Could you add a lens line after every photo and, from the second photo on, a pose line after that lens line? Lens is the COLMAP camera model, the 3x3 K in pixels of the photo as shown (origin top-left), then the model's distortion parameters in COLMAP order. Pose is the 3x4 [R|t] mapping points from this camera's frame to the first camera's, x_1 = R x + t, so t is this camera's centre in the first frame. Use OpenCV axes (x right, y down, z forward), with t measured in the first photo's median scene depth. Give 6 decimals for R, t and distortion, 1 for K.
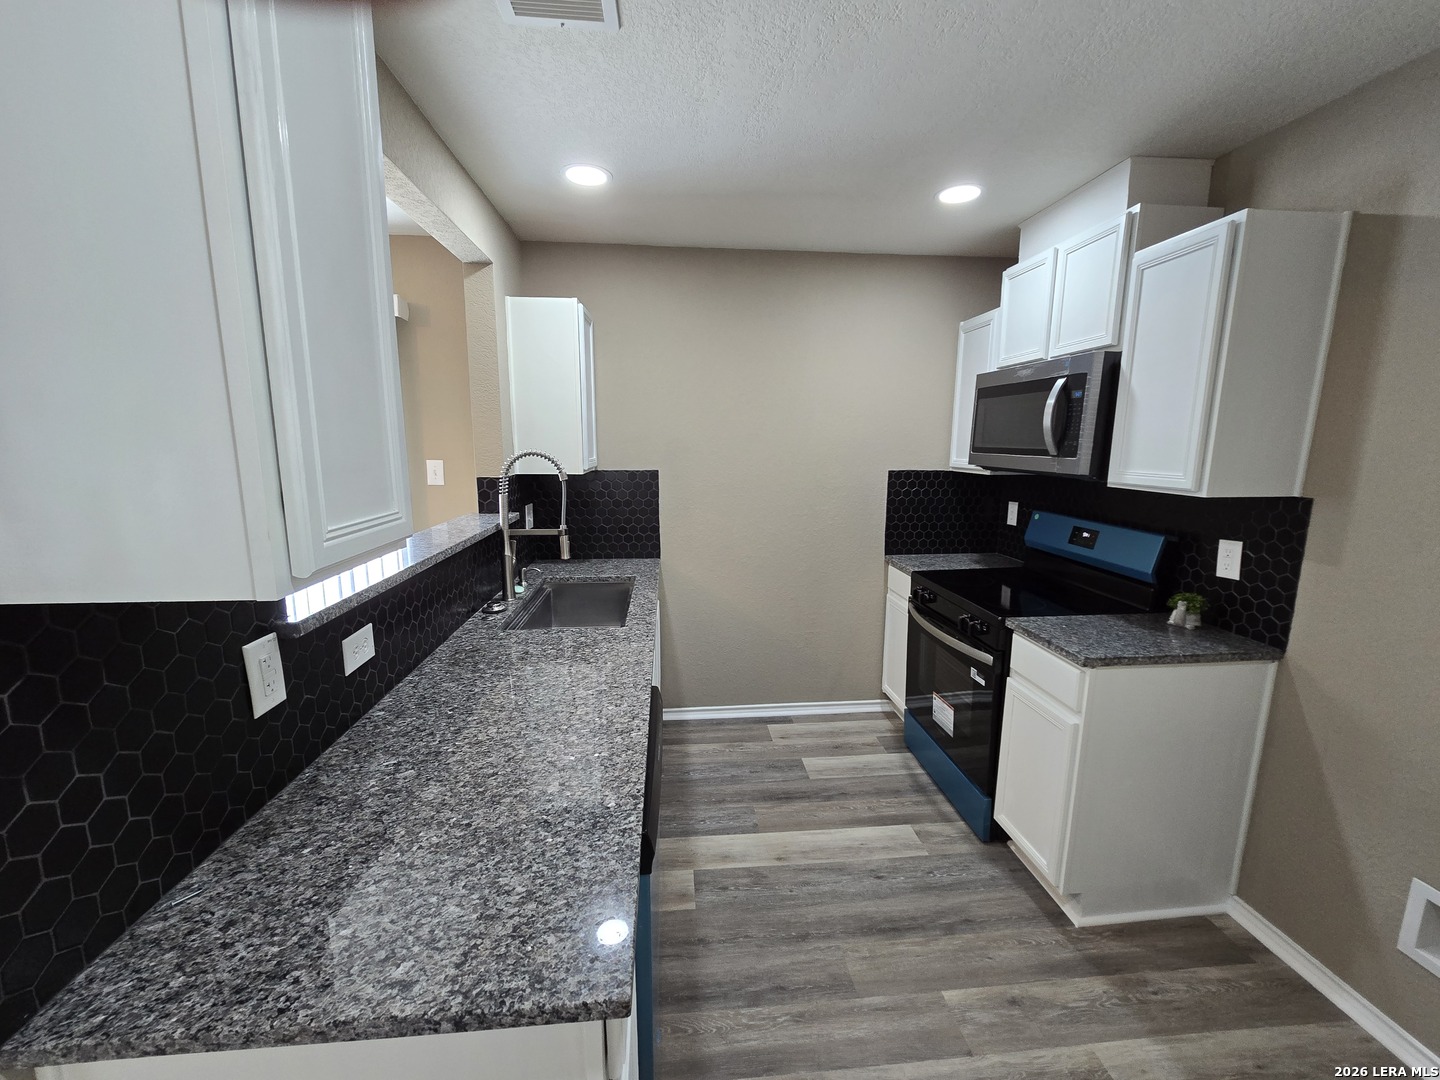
lens RADIAL K [[593.7, 0, 721.2], [0, 593.7, 542.8], [0, 0, 1]] dist [-0.005496, 0.003540]
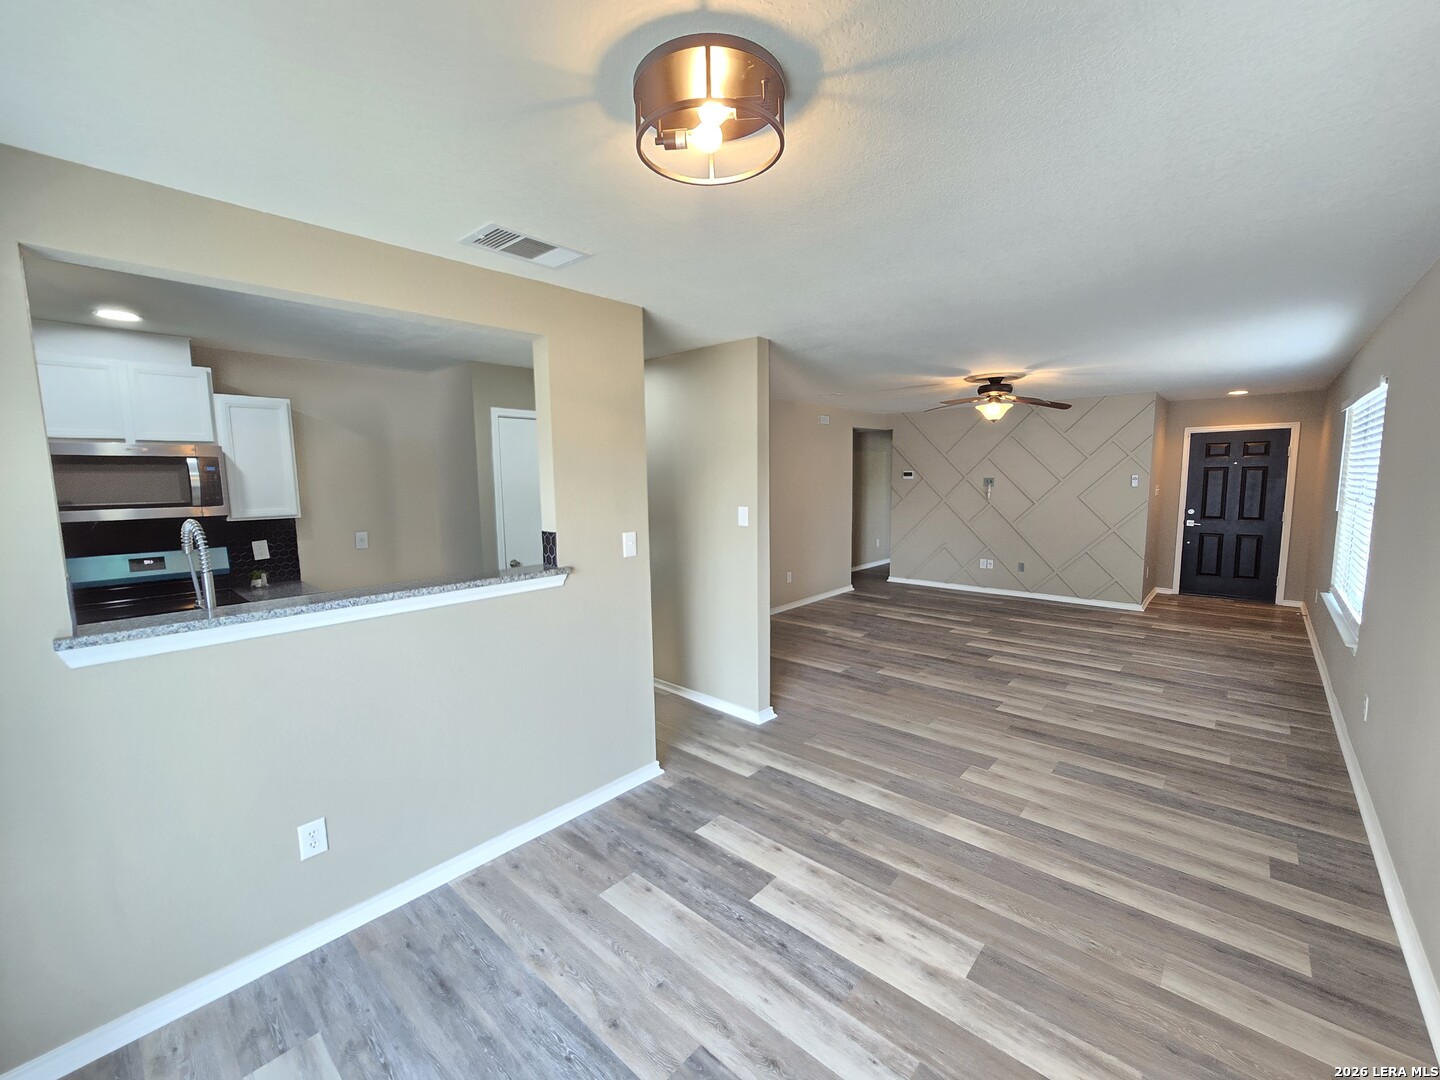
lens RADIAL K [[593.7, 0, 724.6], [0, 593.7, 539.8], [0, 0, 1]] dist [-0.005496, 0.003540]
pose [[-0.686351, -0.074131, 0.723482, -1.514614], [0.135092, 0.964483, 0.226984, -0.222205], [-0.714613, 0.253527, -0.651960, 1.018114]]
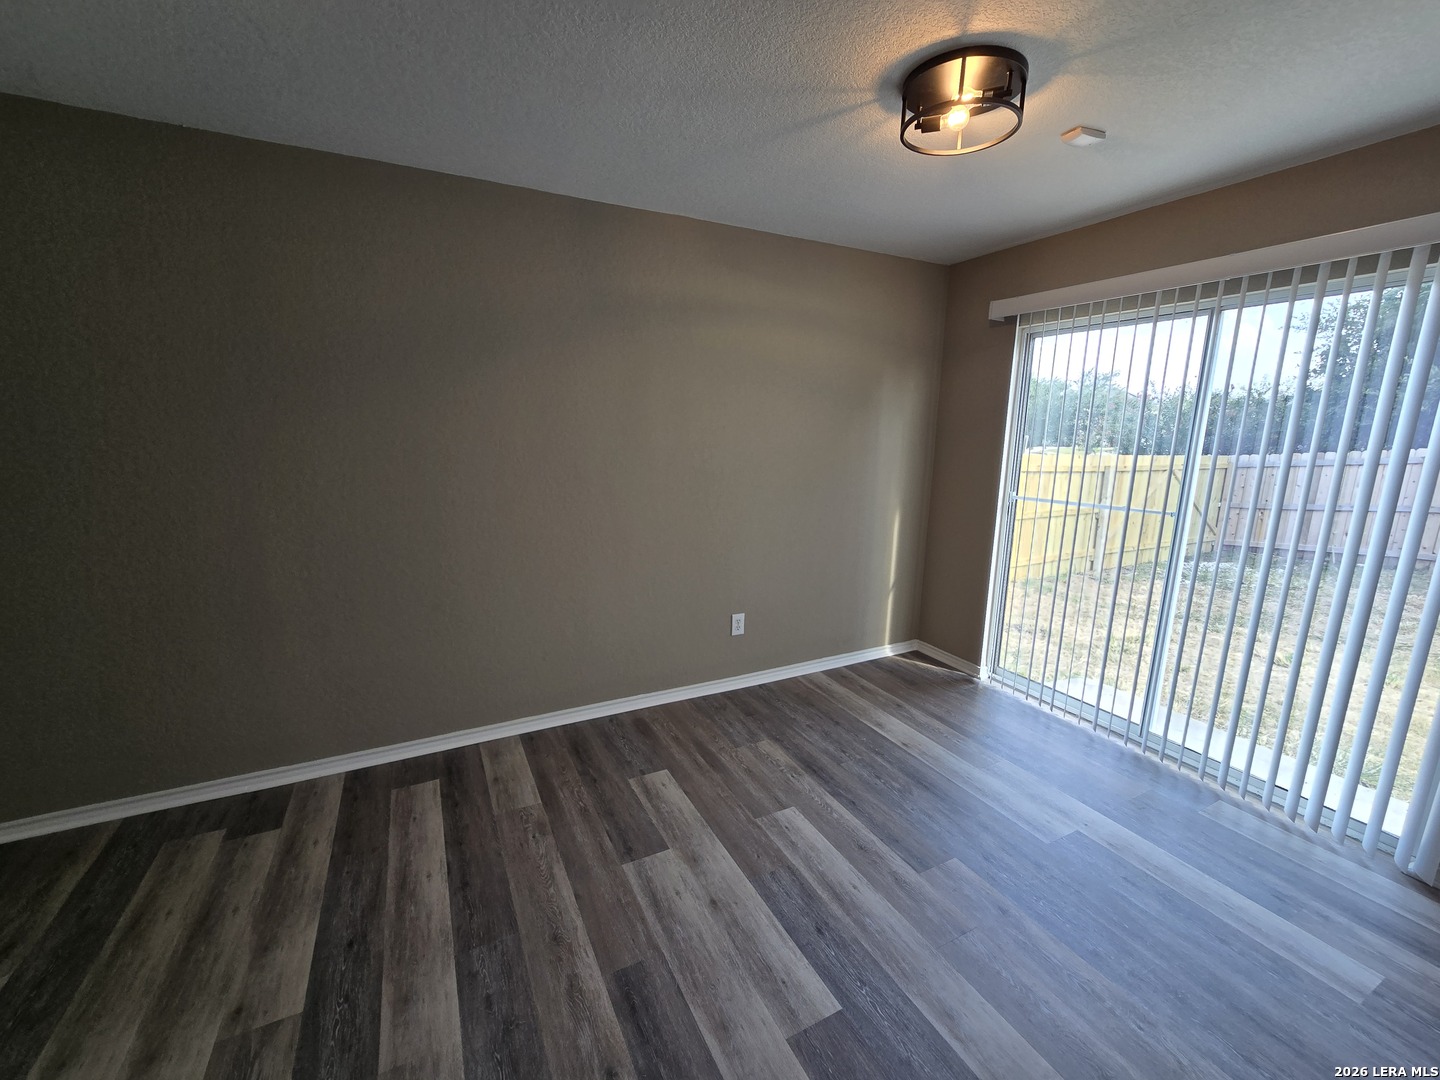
lens RADIAL K [[593.7, 0, 718.2], [0, 593.7, 546.0], [0, 0, 1]] dist [-0.005496, 0.003540]
pose [[0.376720, 0.183543, -0.907961, -0.384557], [-0.170861, 0.977124, 0.126632, 0.011350], [0.910433, 0.107431, 0.399462, 0.019864]]
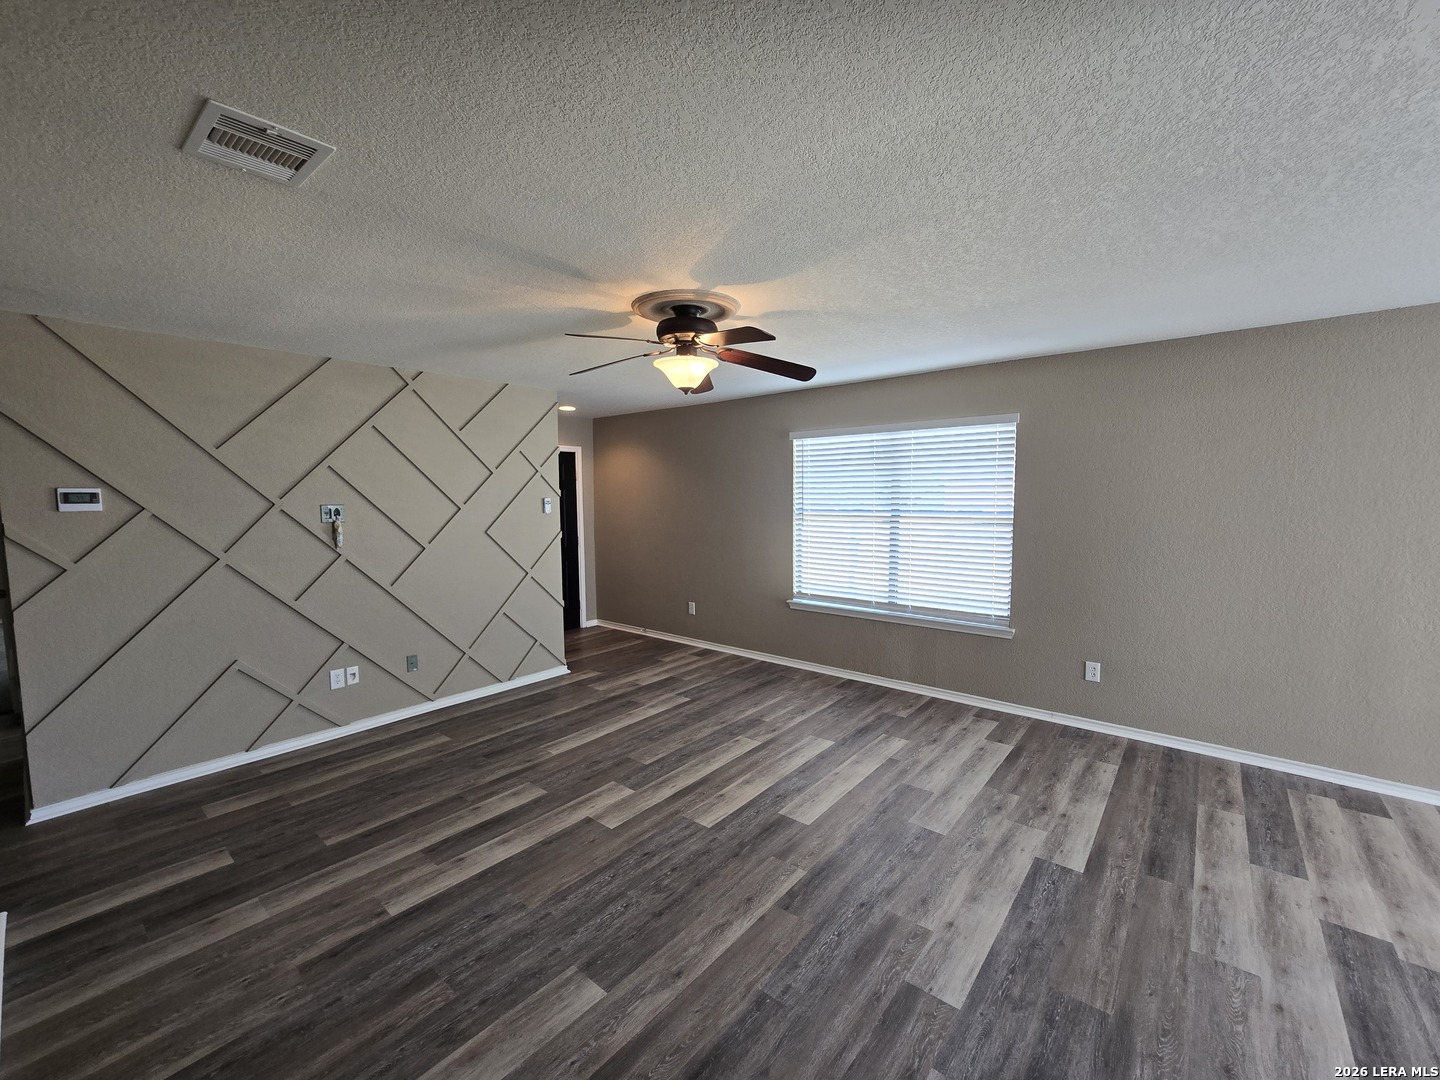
lens RADIAL K [[593.7, 0, 724.6], [0, 593.7, 541.1], [0, 0, 1]] dist [-0.005496, 0.003540]
pose [[-0.701004, 0.060972, -0.710546, 0.391592], [-0.117099, 0.972975, 0.199017, 0.056200], [0.703478, 0.222716, -0.674919, -0.476128]]
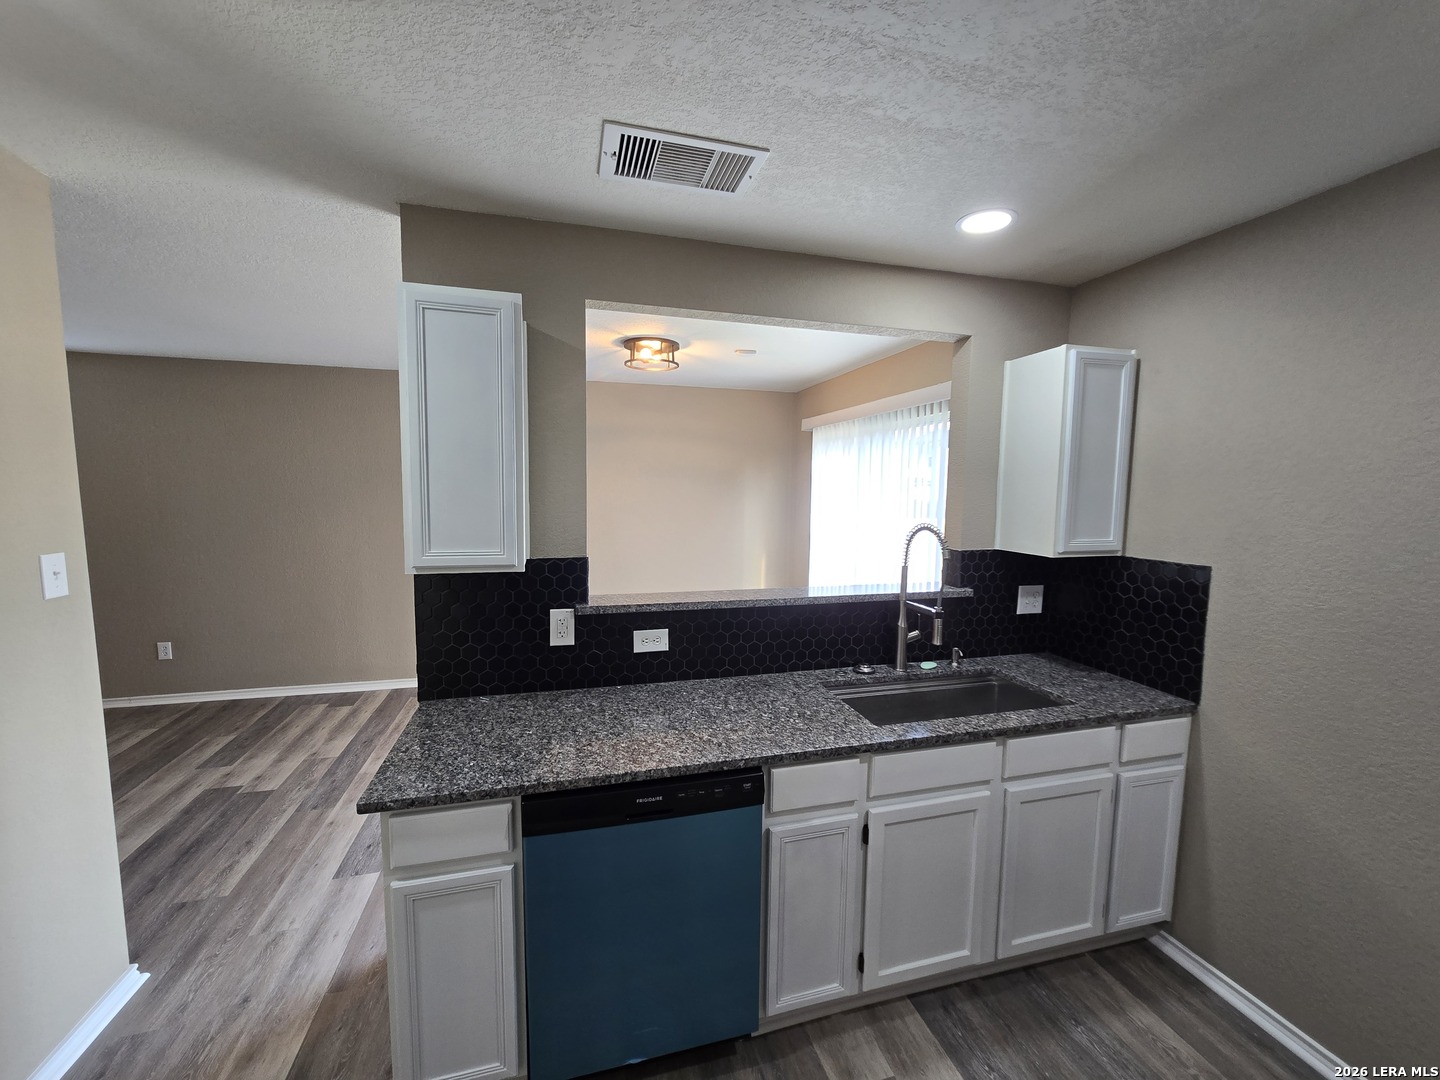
lens RADIAL K [[593.7, 0, 719.1], [0, 593.7, 540.0], [0, 0, 1]] dist [-0.005496, 0.003540]
pose [[0.177848, 0.086641, -0.980236, 0.573725], [-0.179568, 0.982249, 0.054239, -0.123435], [0.967536, 0.166373, 0.190249, 0.493430]]
